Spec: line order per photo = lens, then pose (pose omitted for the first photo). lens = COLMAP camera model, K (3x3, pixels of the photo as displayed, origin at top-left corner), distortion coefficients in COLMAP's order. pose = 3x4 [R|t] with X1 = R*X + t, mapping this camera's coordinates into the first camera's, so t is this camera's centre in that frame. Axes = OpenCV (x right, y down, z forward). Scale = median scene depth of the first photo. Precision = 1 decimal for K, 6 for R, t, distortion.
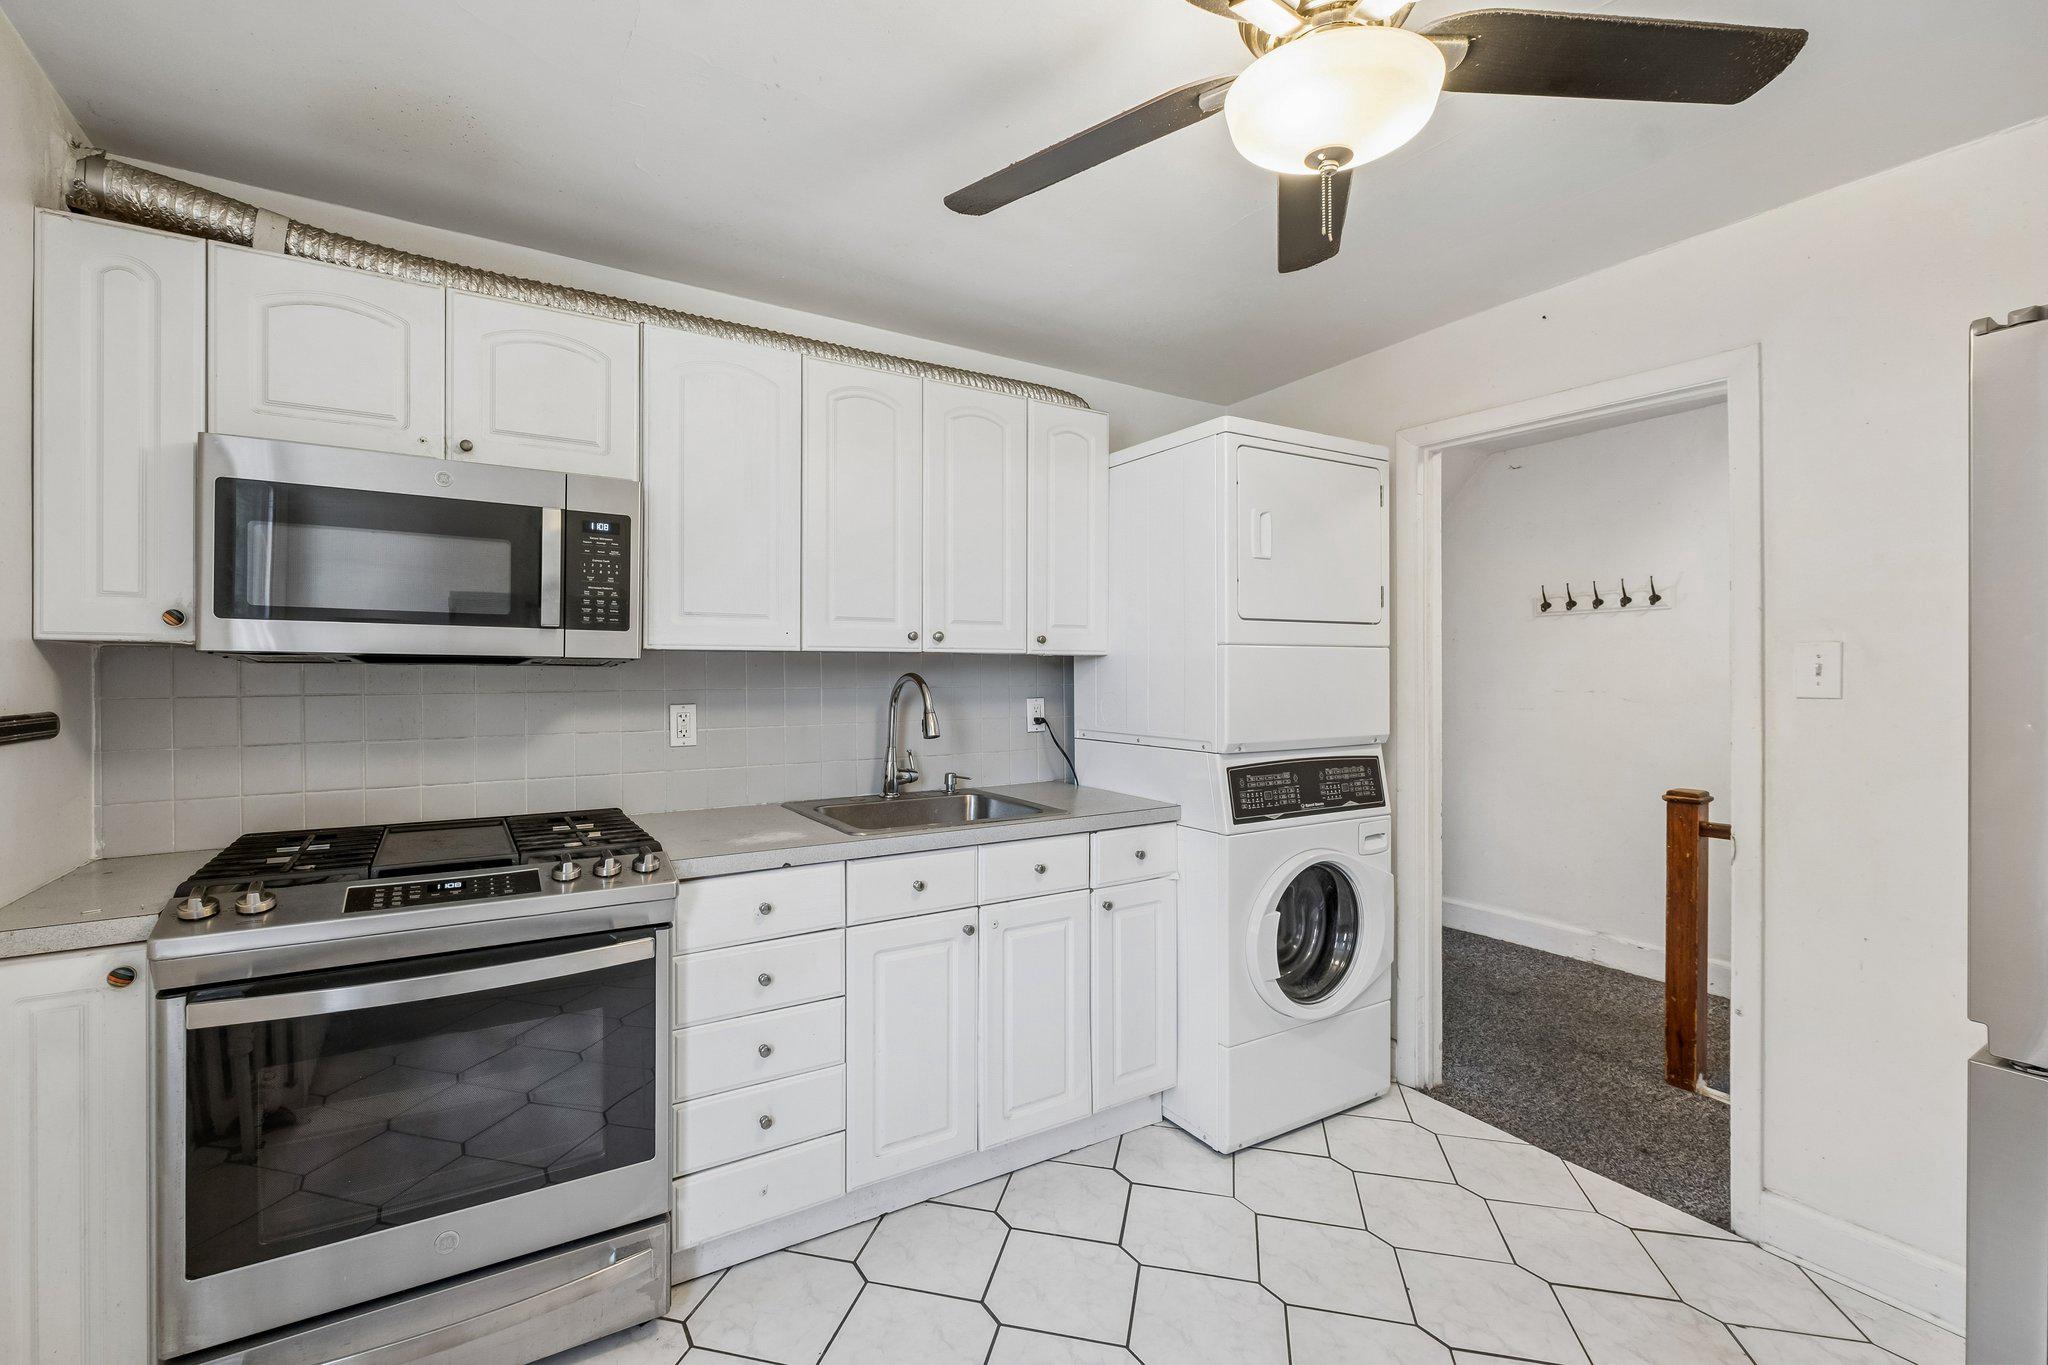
lens RADIAL K [[898.5, 0, 1012.3], [0, 898.5, 675.1], [0, 0, 1]] dist [0.001437, -0.001601]
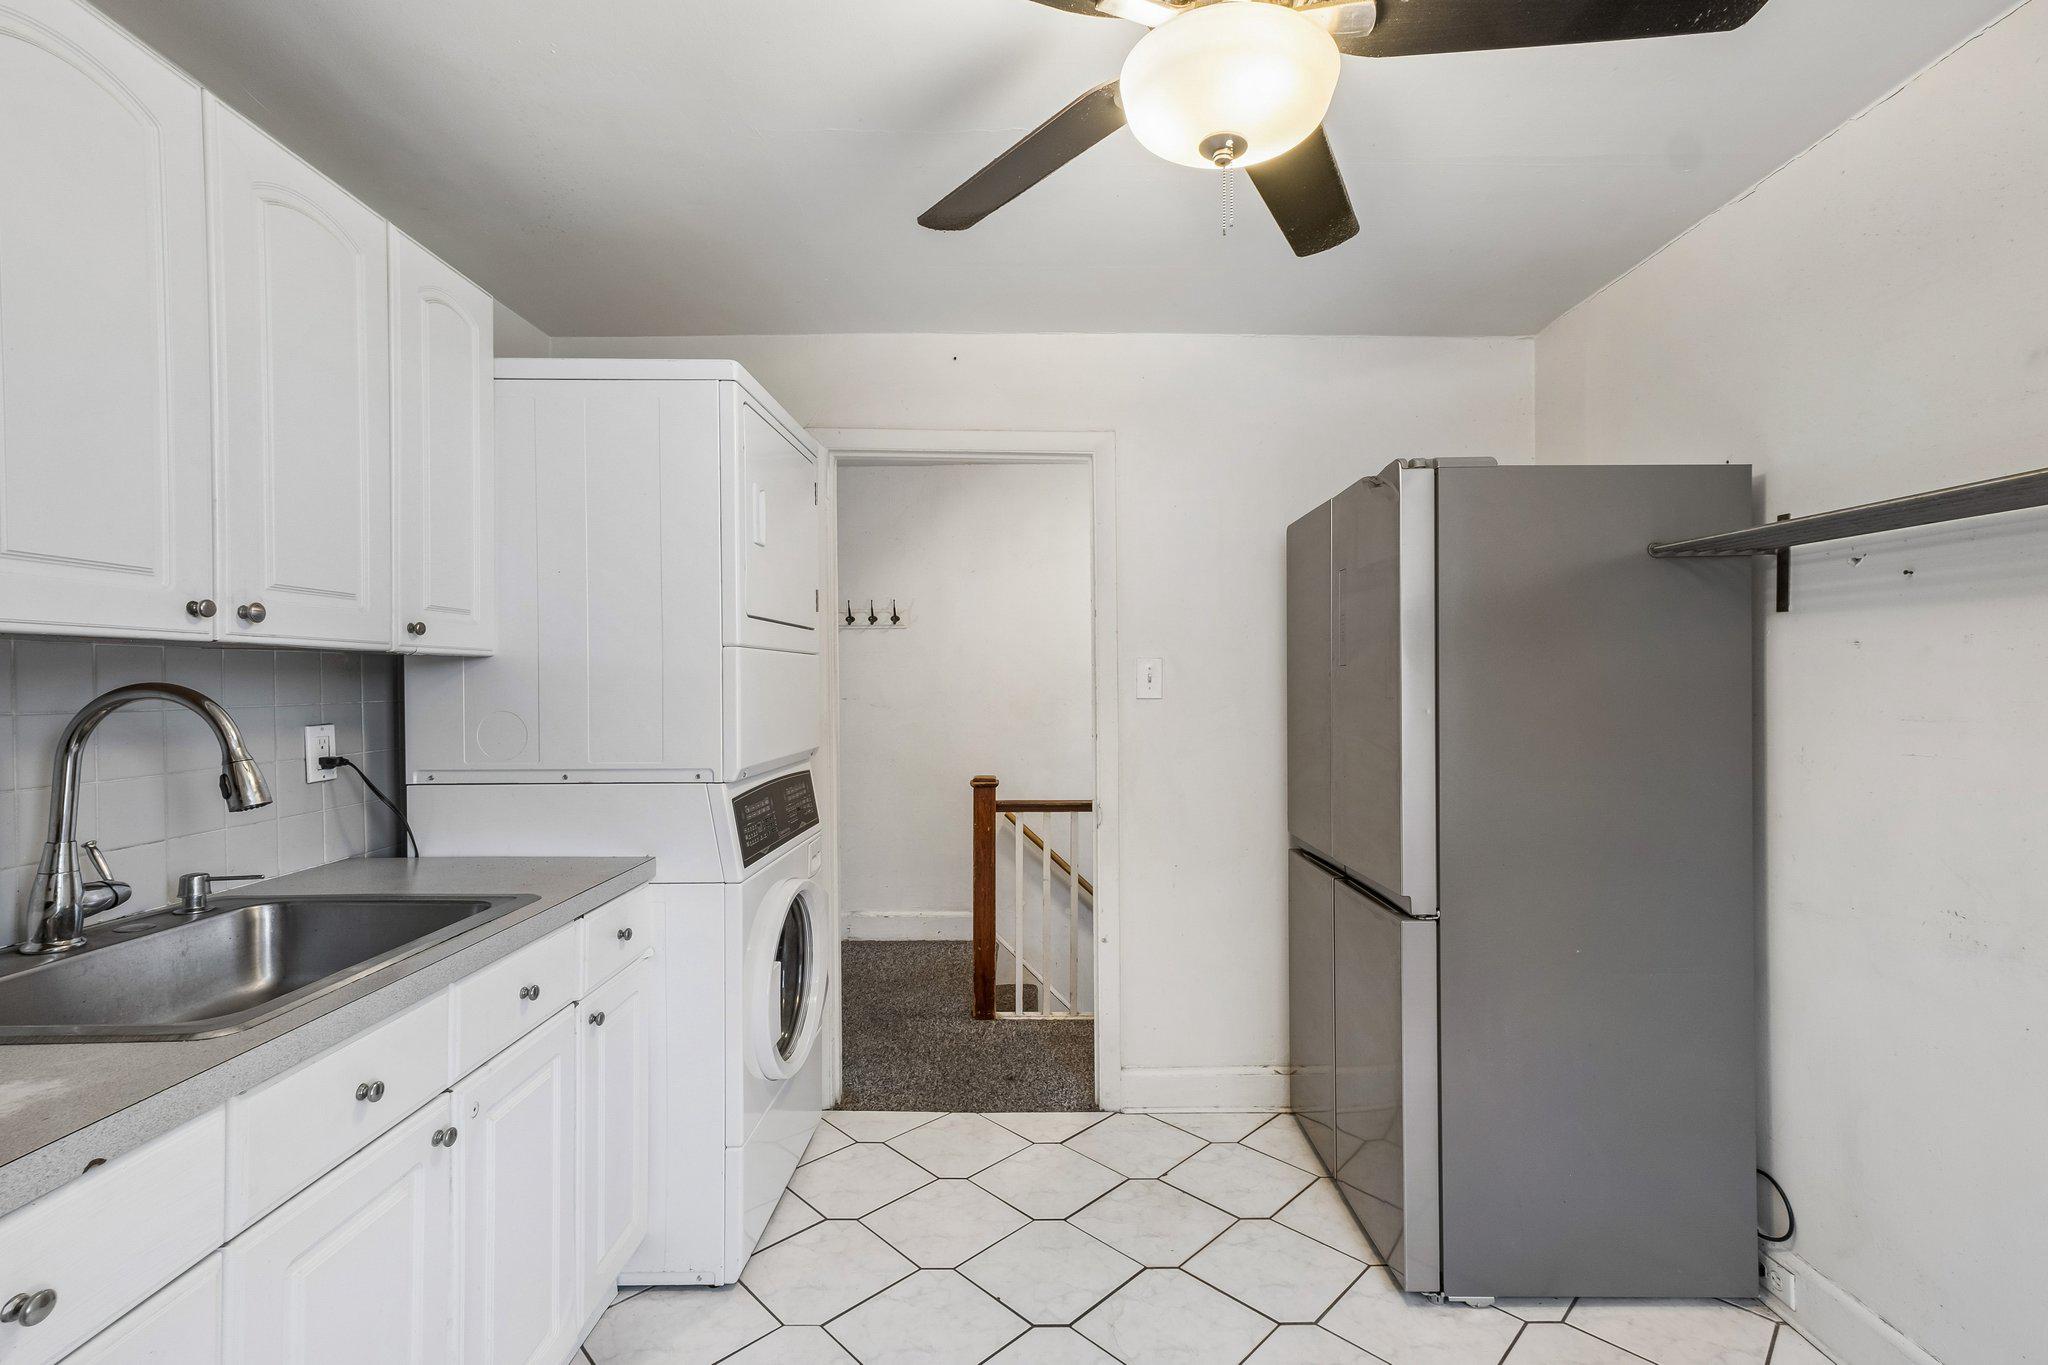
lens RADIAL K [[898.5, 0, 1018.6], [0, 898.5, 682.4], [0, 0, 1]] dist [0.001437, -0.001601]
pose [[0.515022, -0.002925, 0.857172, -0.292718], [0.007062, 0.999975, -0.000831, 0.001214], [-0.857148, 0.006481, 0.515029, 0.339877]]
